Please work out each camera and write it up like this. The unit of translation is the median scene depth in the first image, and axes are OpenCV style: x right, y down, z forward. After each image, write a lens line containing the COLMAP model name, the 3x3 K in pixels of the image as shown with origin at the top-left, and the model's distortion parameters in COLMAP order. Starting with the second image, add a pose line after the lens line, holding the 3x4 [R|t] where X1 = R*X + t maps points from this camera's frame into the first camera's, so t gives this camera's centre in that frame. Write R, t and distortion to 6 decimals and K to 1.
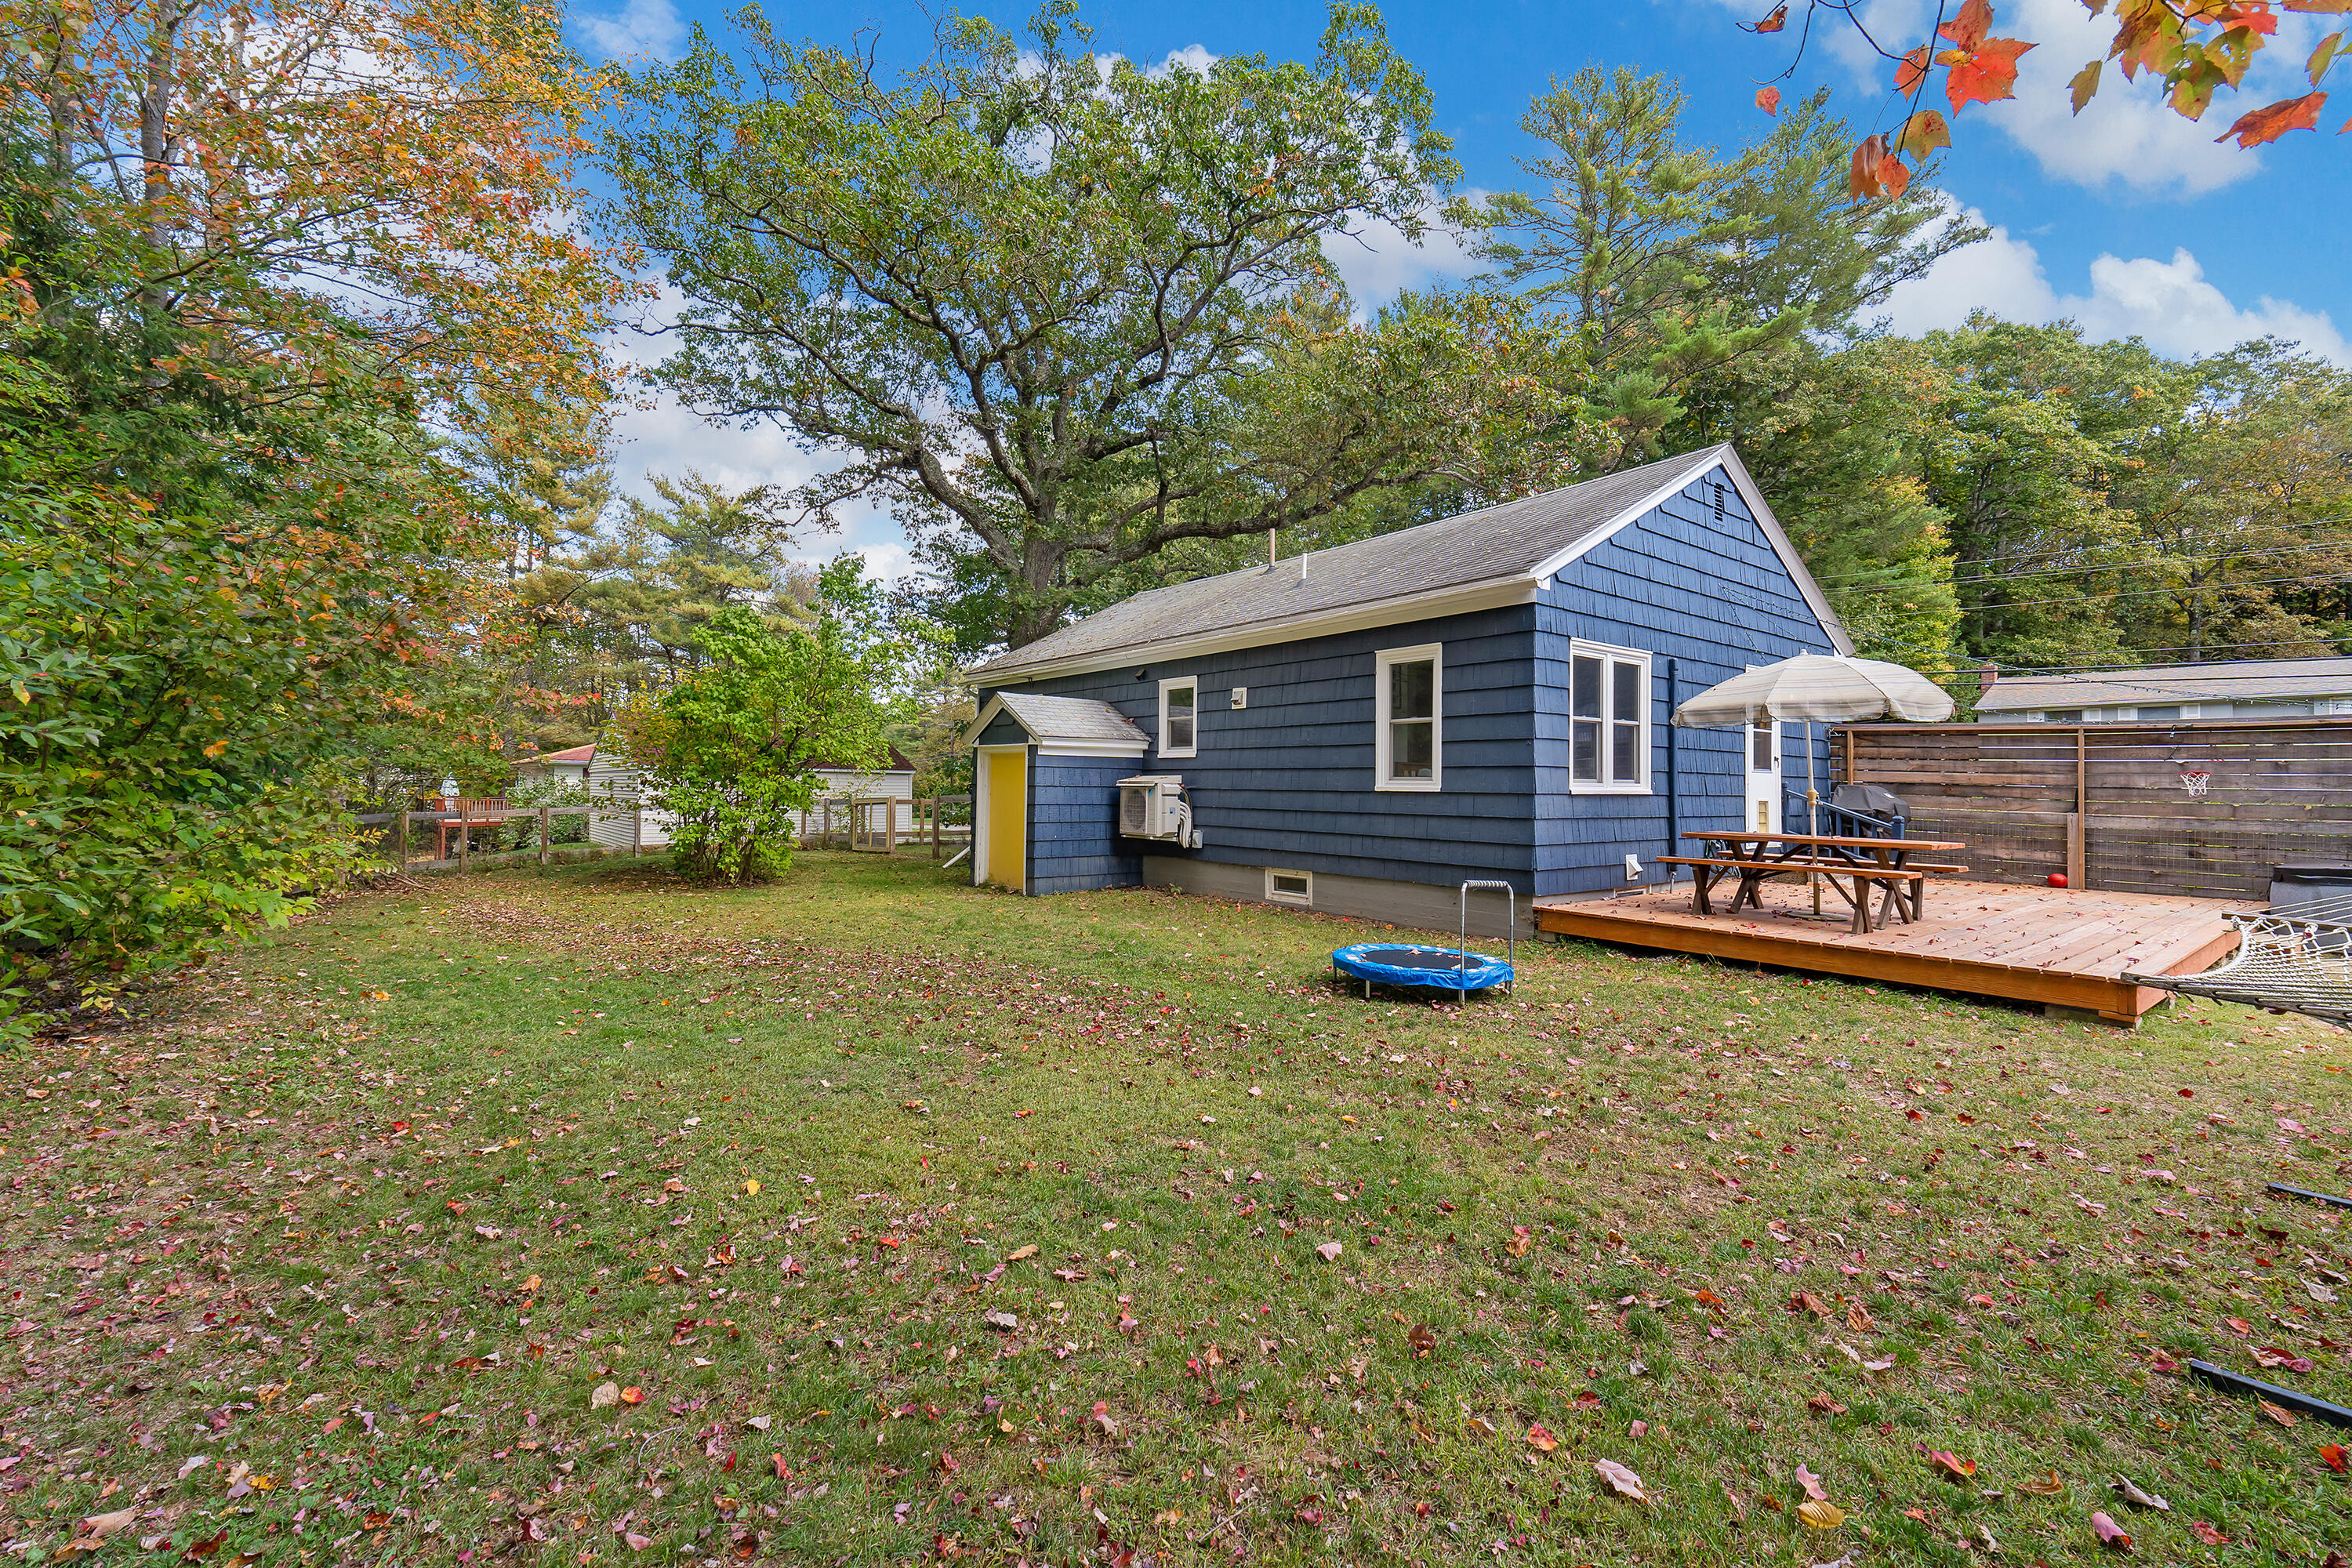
lens RADIAL K [[961.8, 0, 1176.0], [0, 961.8, 784.0], [0, 0, 1]] dist [0.024656, -0.000287]
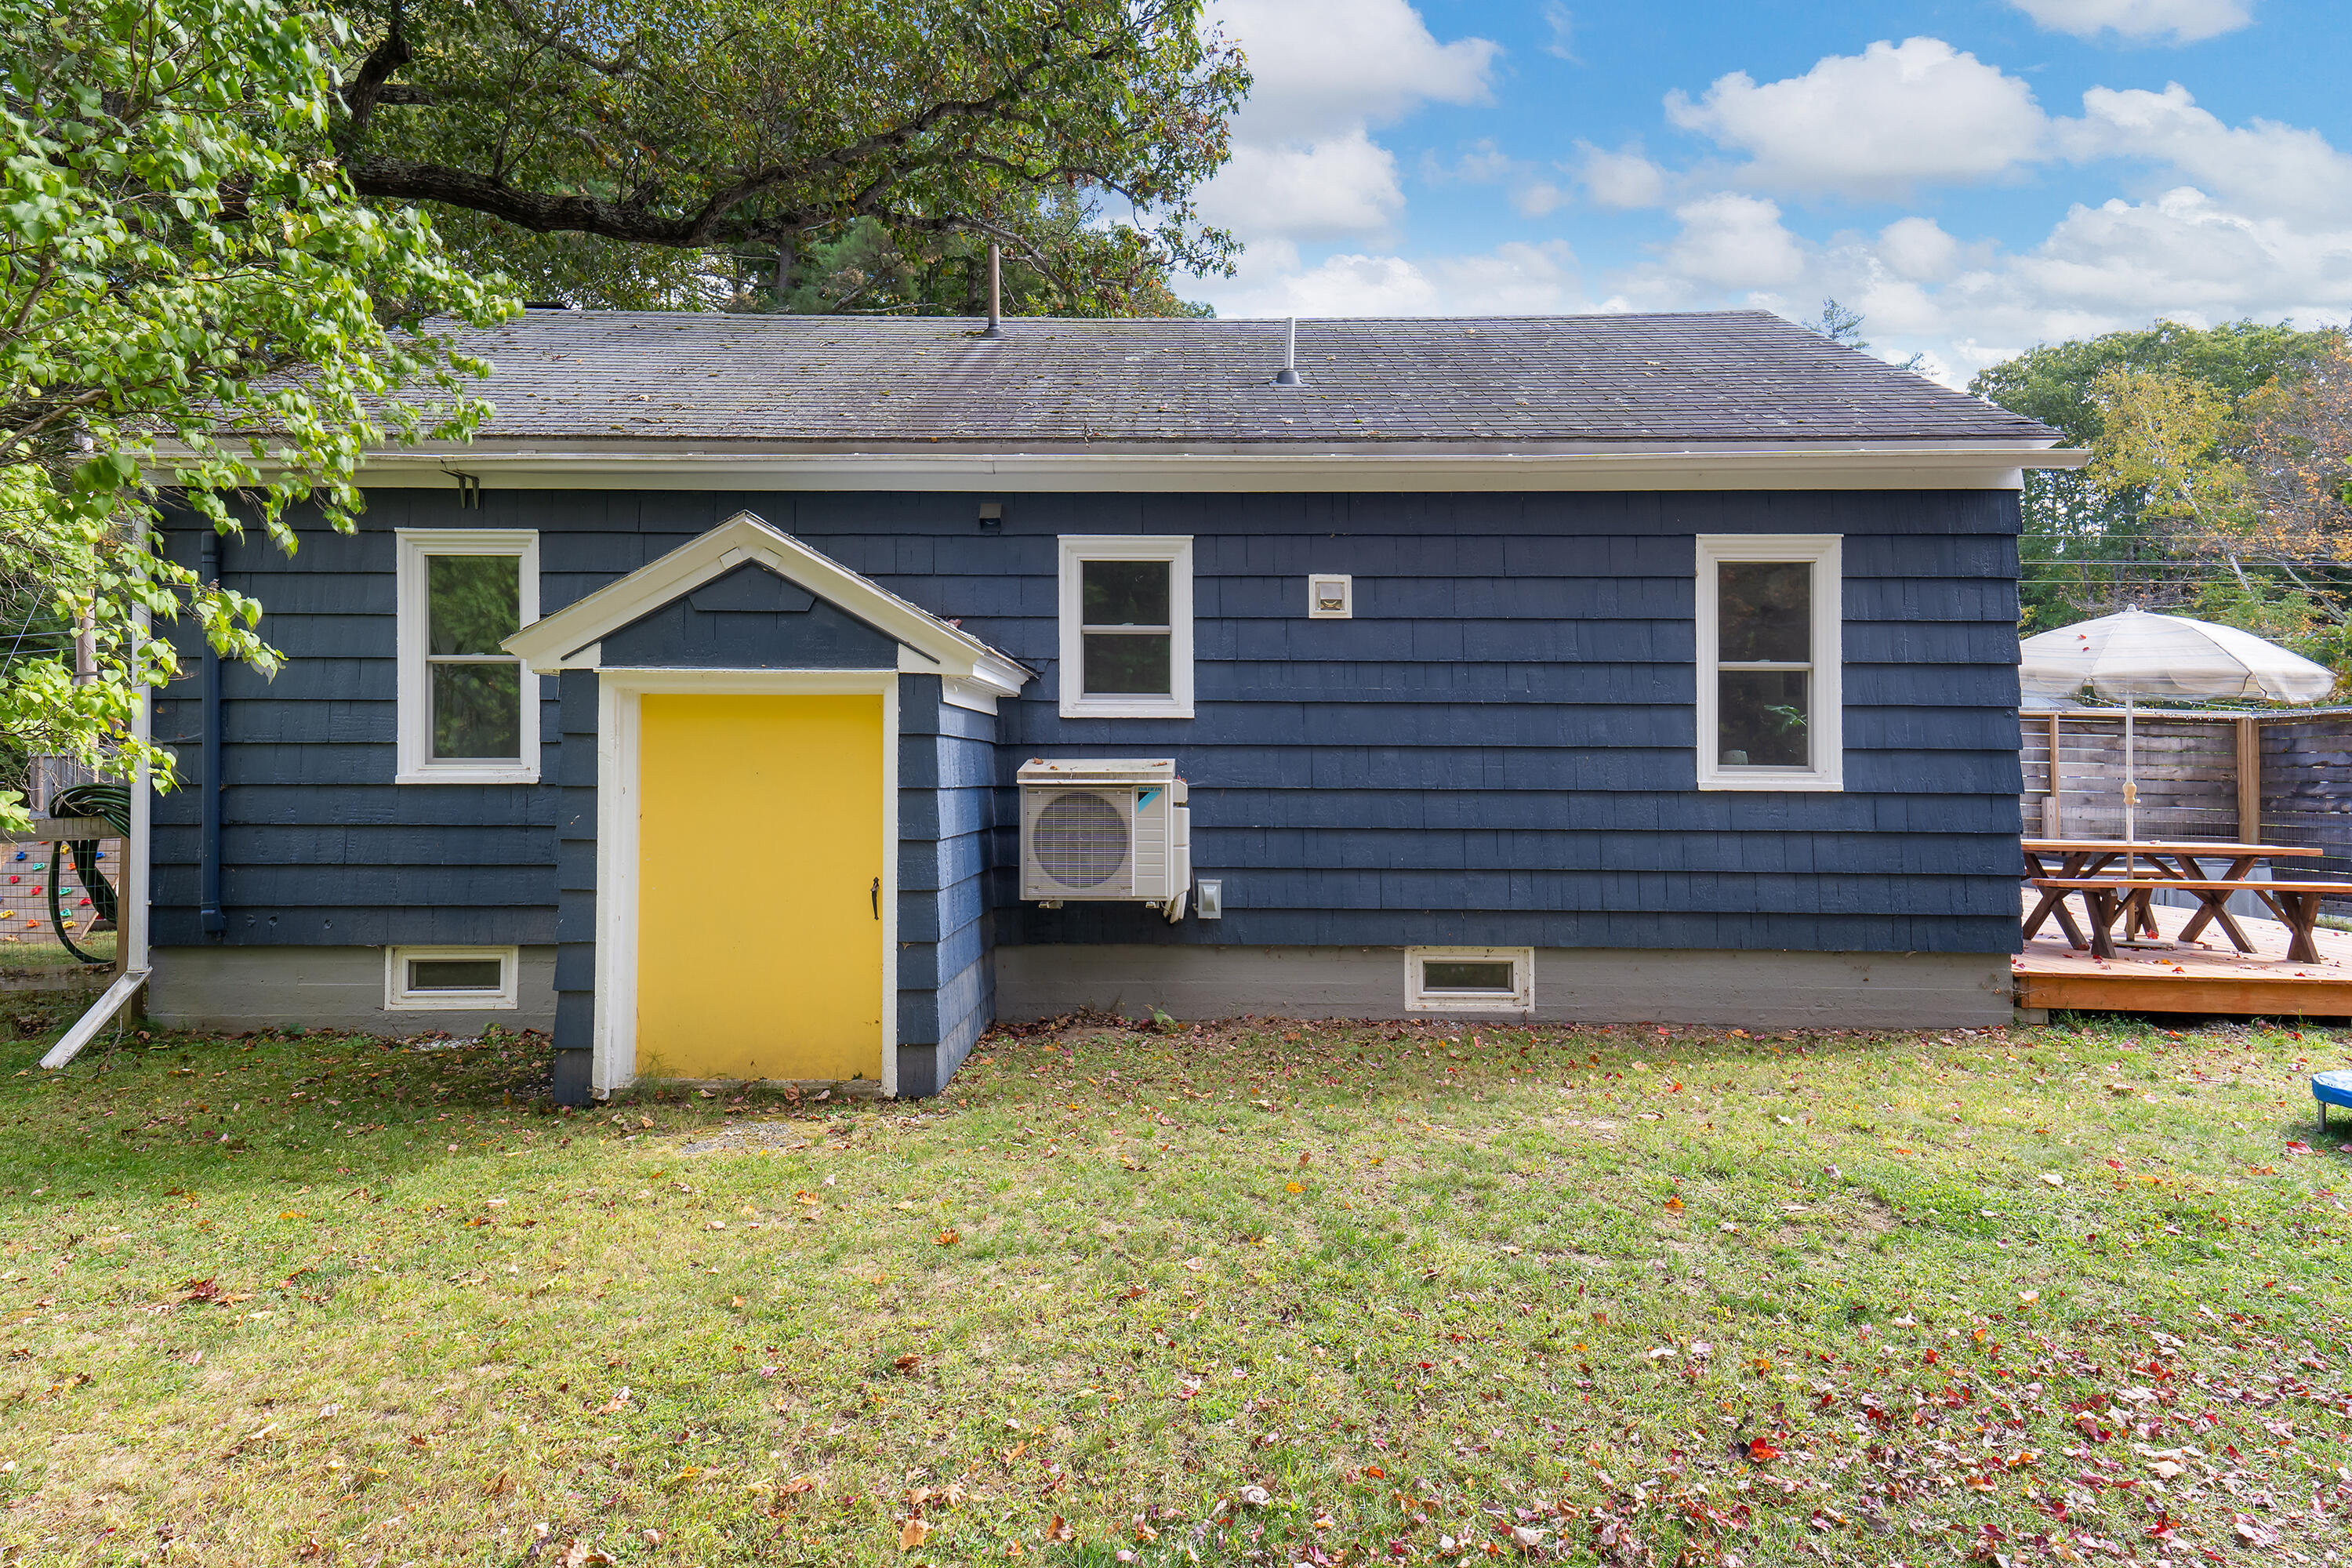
lens RADIAL K [[1318.3, 0, 1176.0], [0, 1318.3, 784.0], [0, 0, 1]] dist [0.087248, -0.000075]
pose [[0.617749, -0.009117, 0.786323, -0.518551], [-0.000772, 0.999925, 0.012200, -0.004895], [-0.786375, -0.008144, 0.617696, 0.683732]]
